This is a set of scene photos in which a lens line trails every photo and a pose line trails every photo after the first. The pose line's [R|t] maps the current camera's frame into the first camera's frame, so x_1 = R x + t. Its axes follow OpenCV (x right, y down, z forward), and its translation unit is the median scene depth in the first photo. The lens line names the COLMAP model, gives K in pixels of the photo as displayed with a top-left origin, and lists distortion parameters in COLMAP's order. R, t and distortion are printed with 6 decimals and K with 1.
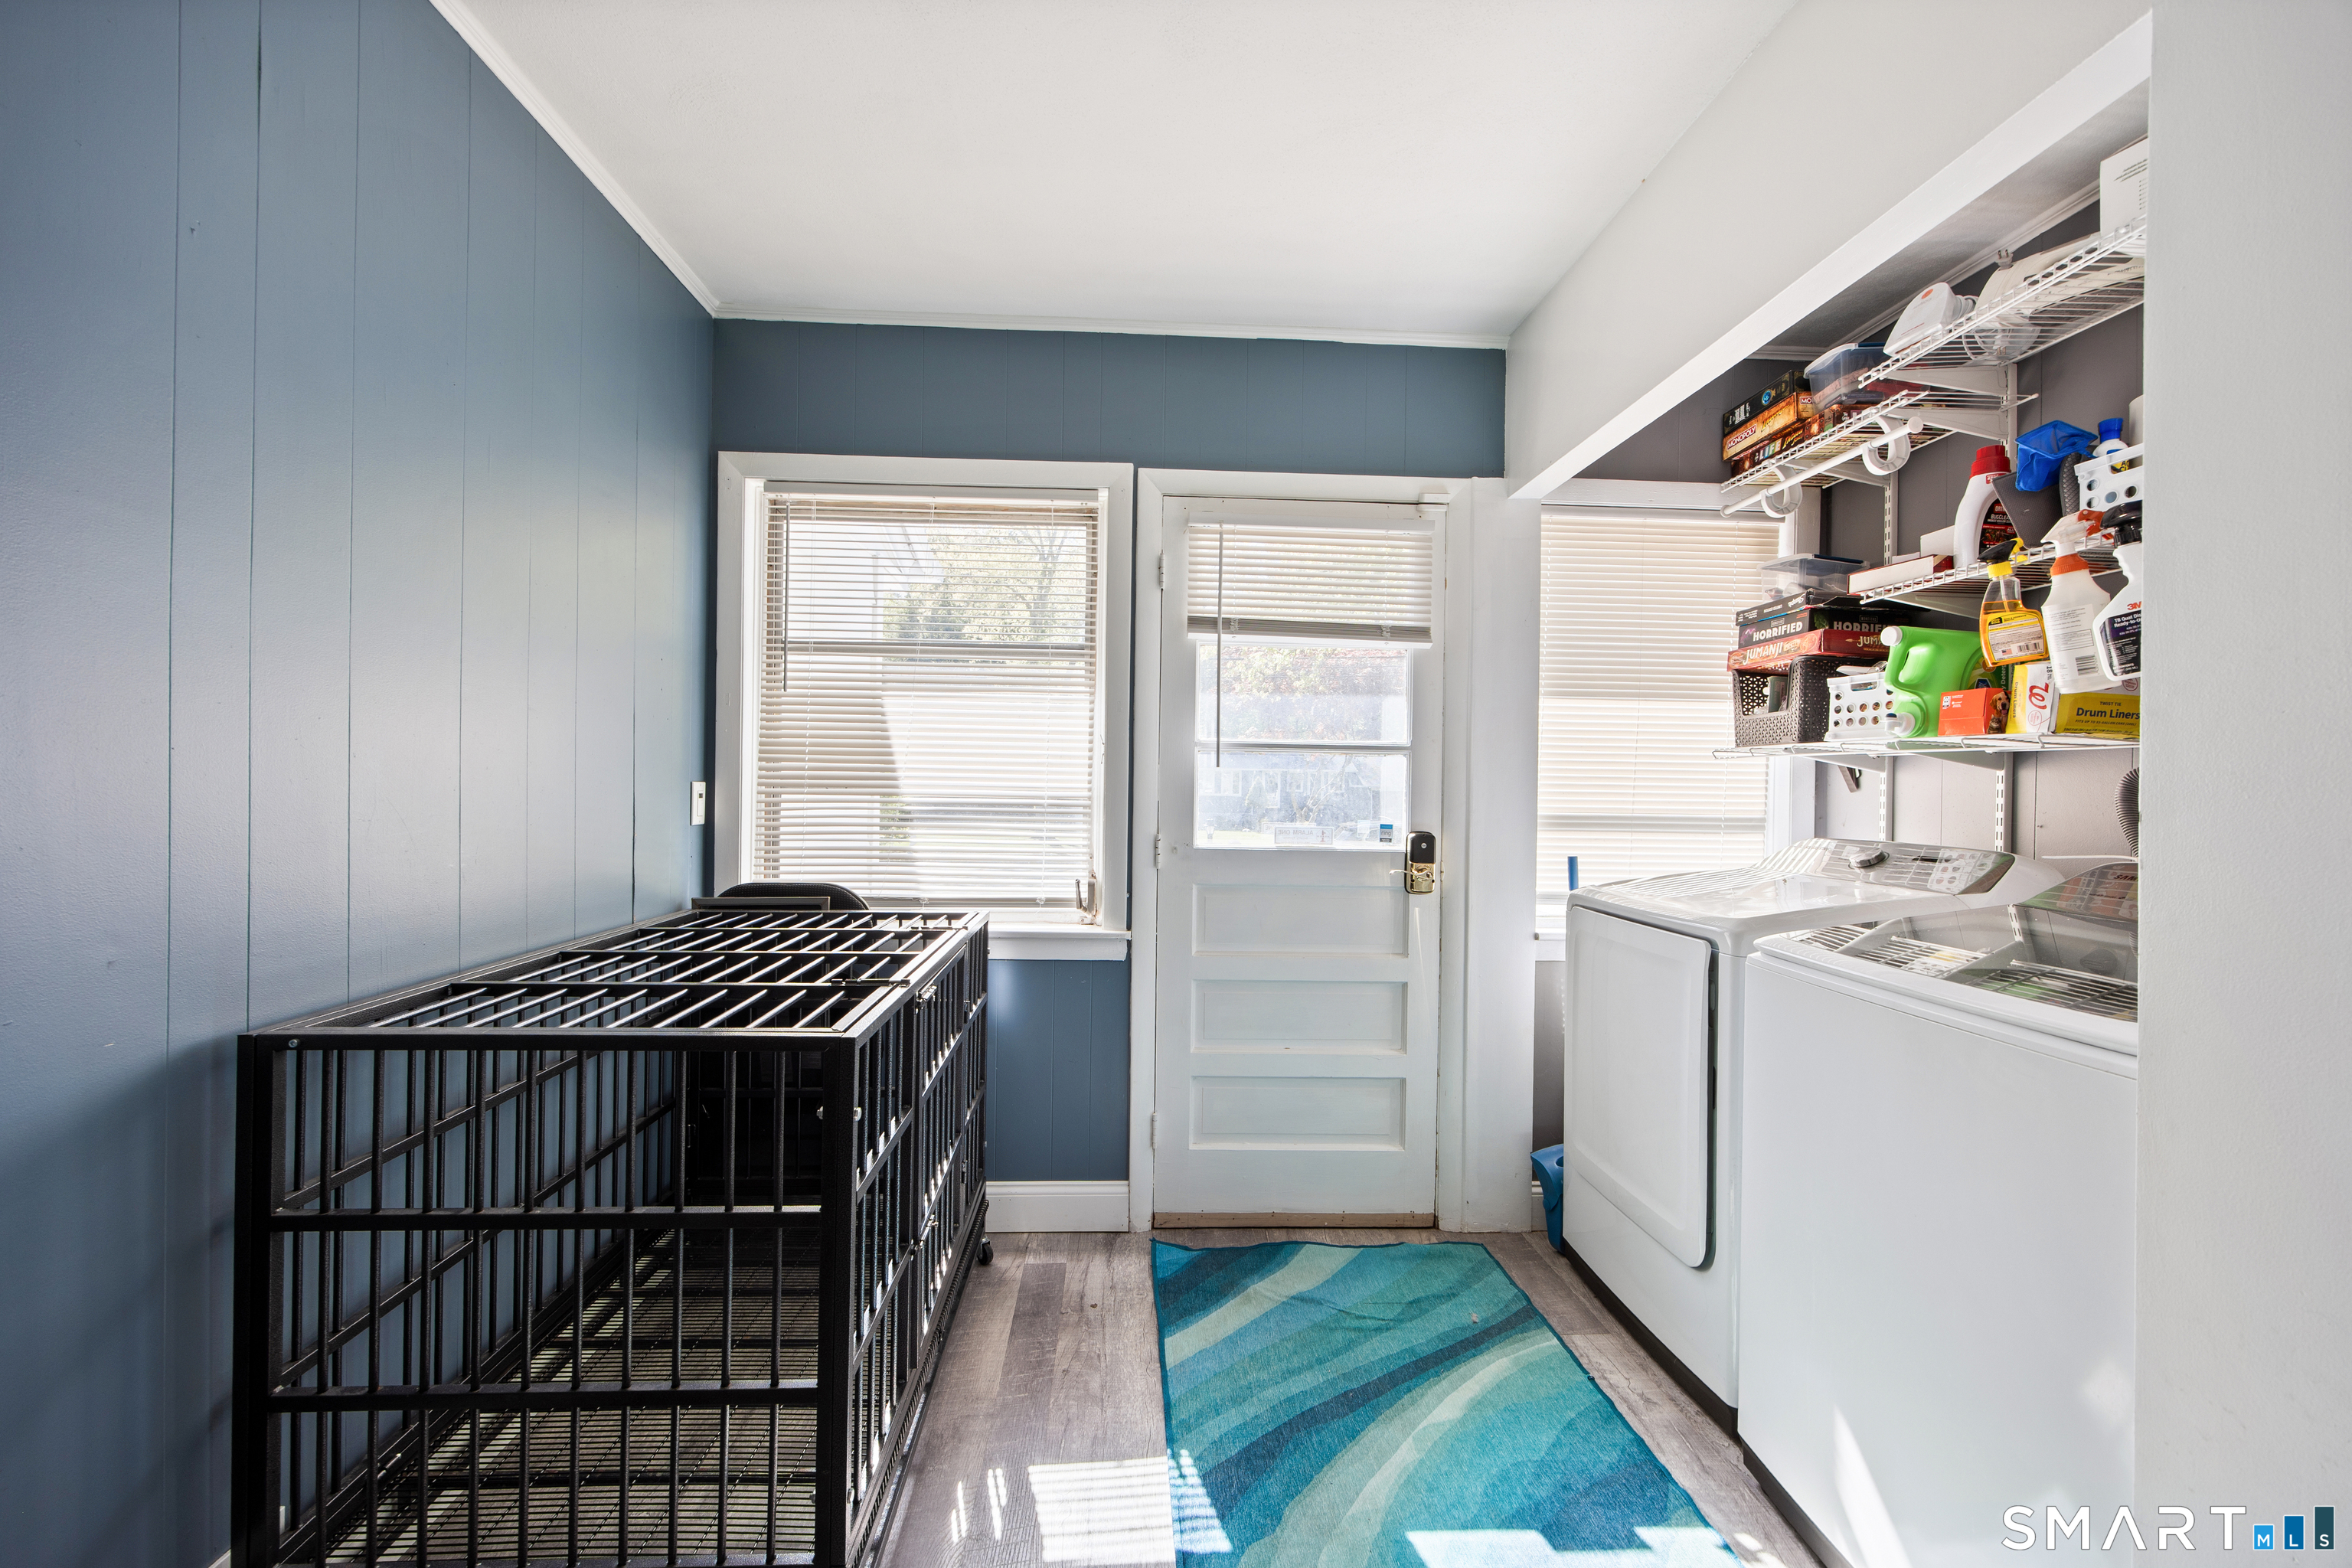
lens RADIAL K [[915.1, 0, 1172.9], [0, 915.1, 776.8], [0, 0, 1]] dist [-0.000827, -0.000279]
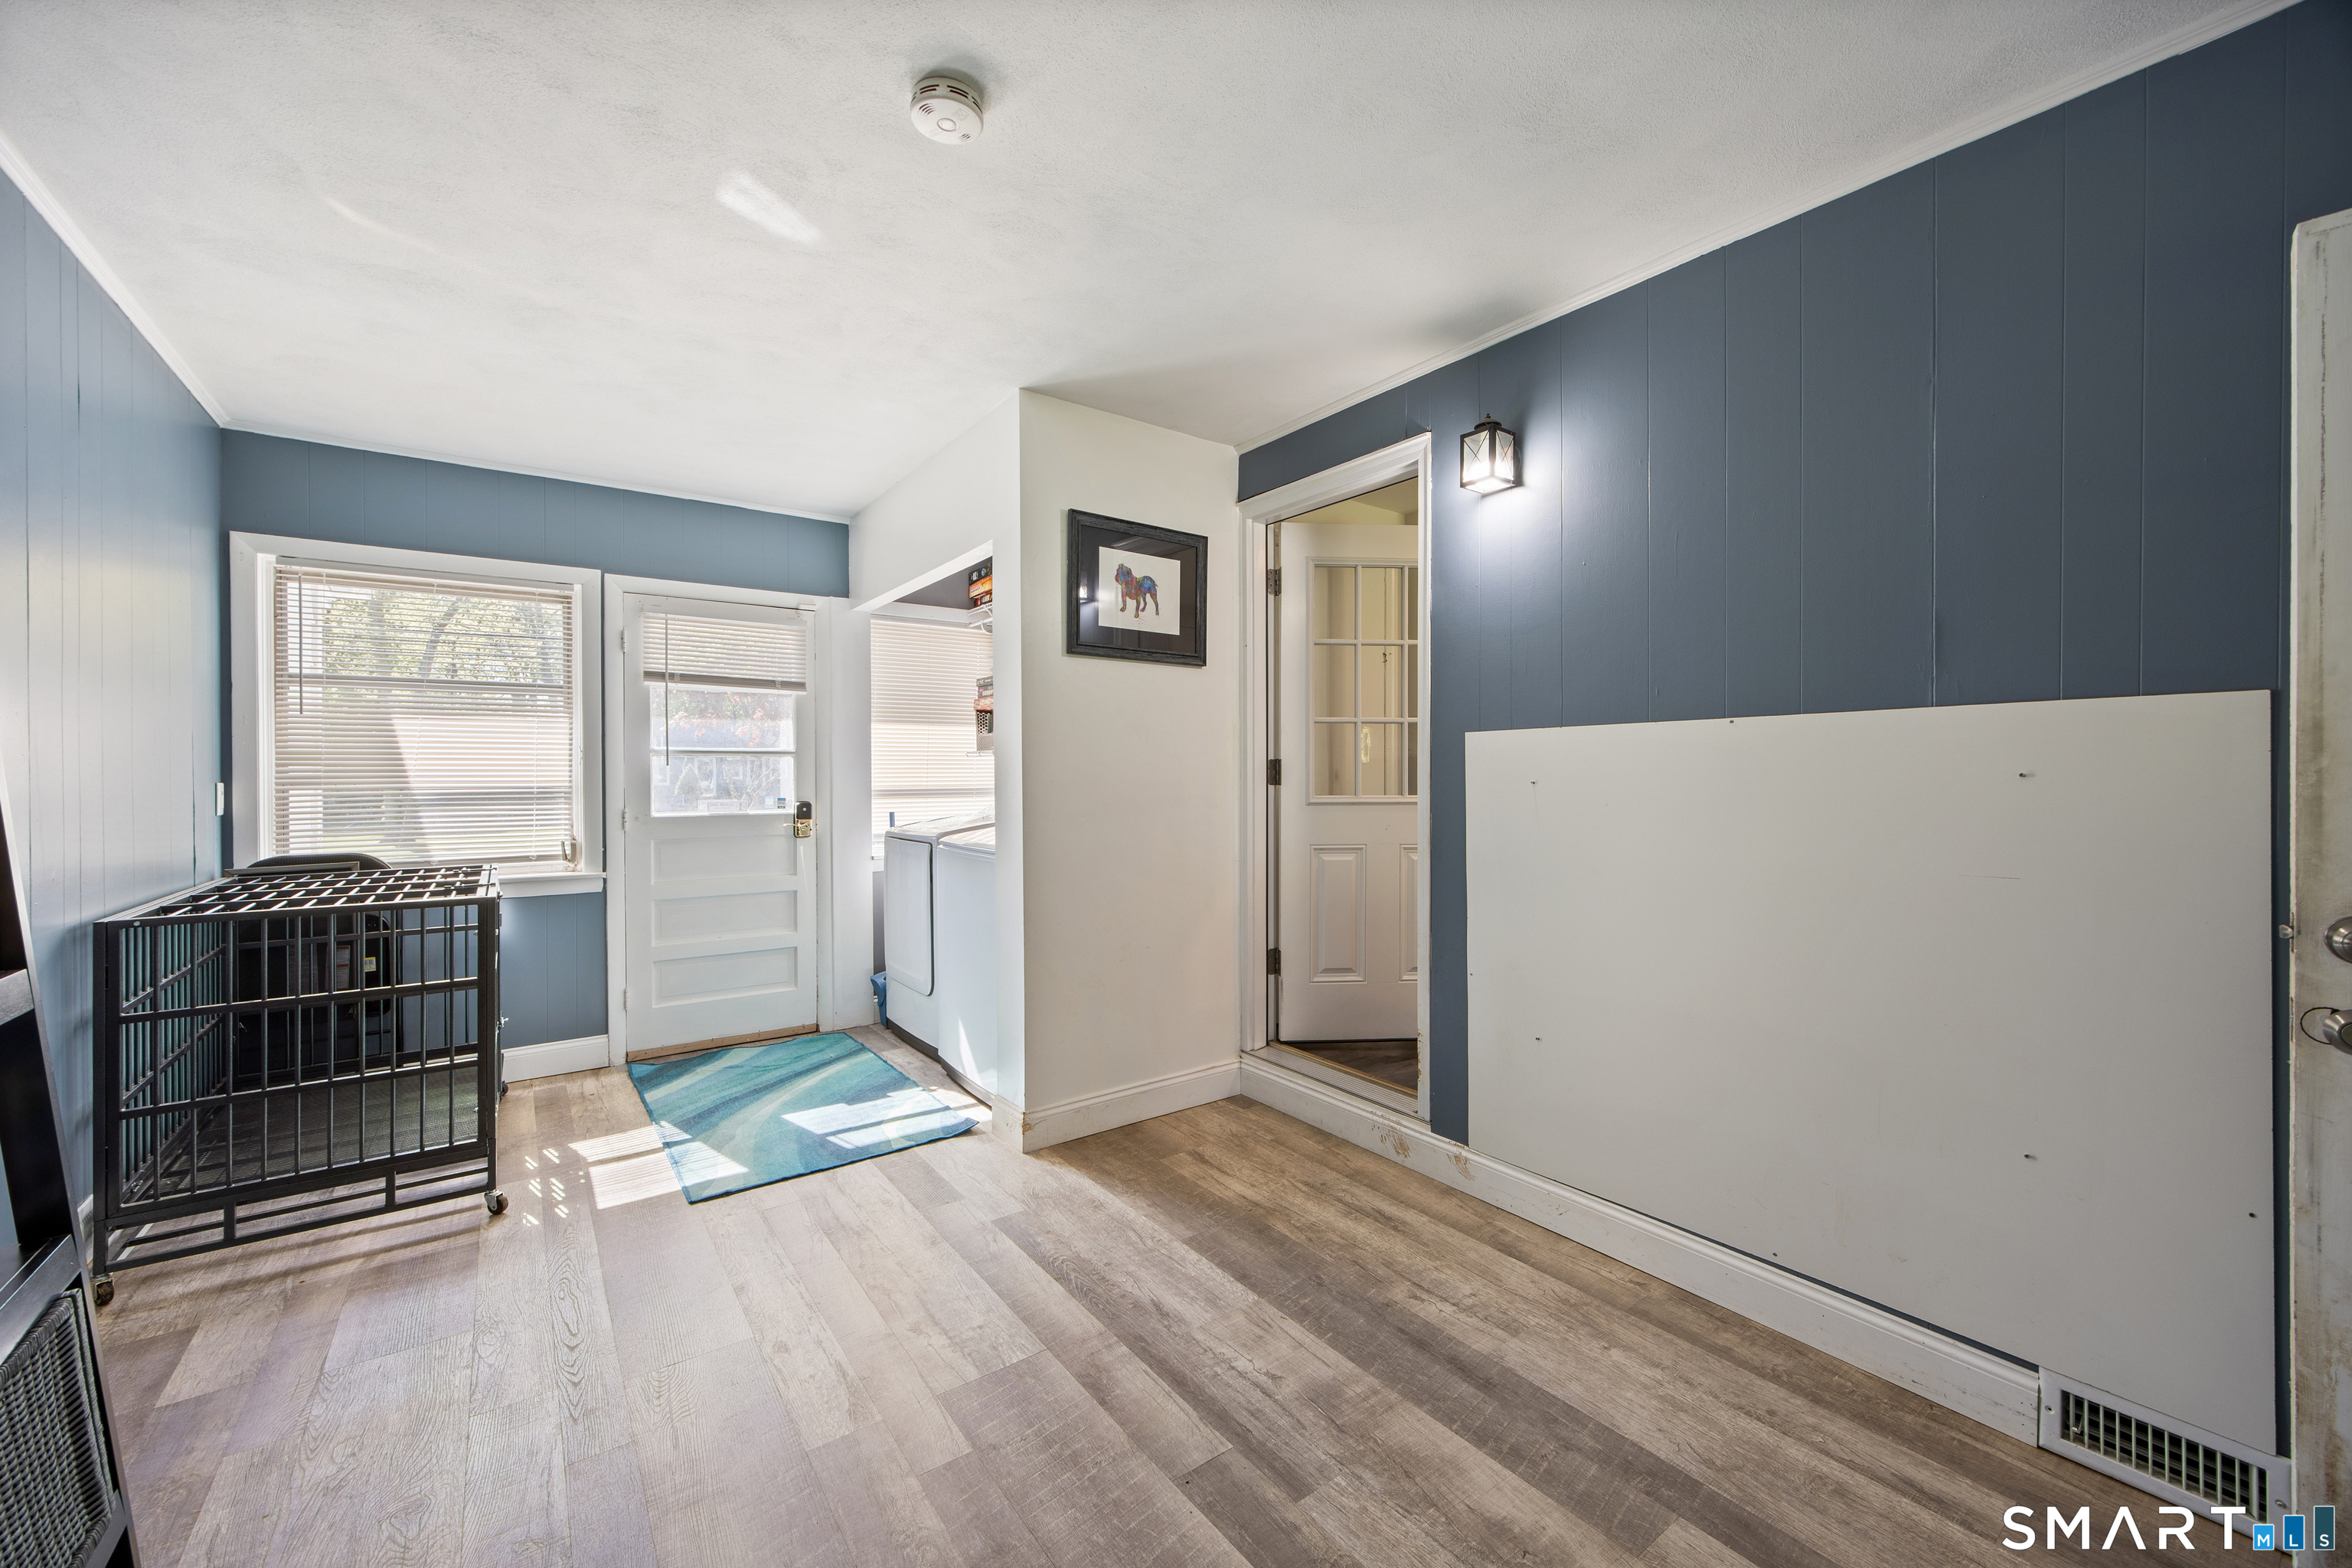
lens RADIAL K [[915.1, 0, 1172.9], [0, 915.1, 776.8], [0, 0, 1]] dist [-0.000827, -0.000279]
pose [[0.836970, -0.021475, 0.546828, -0.086509], [0.012721, 0.999723, 0.019791, -0.011308], [-0.547102, -0.009608, 0.837011, -0.824397]]
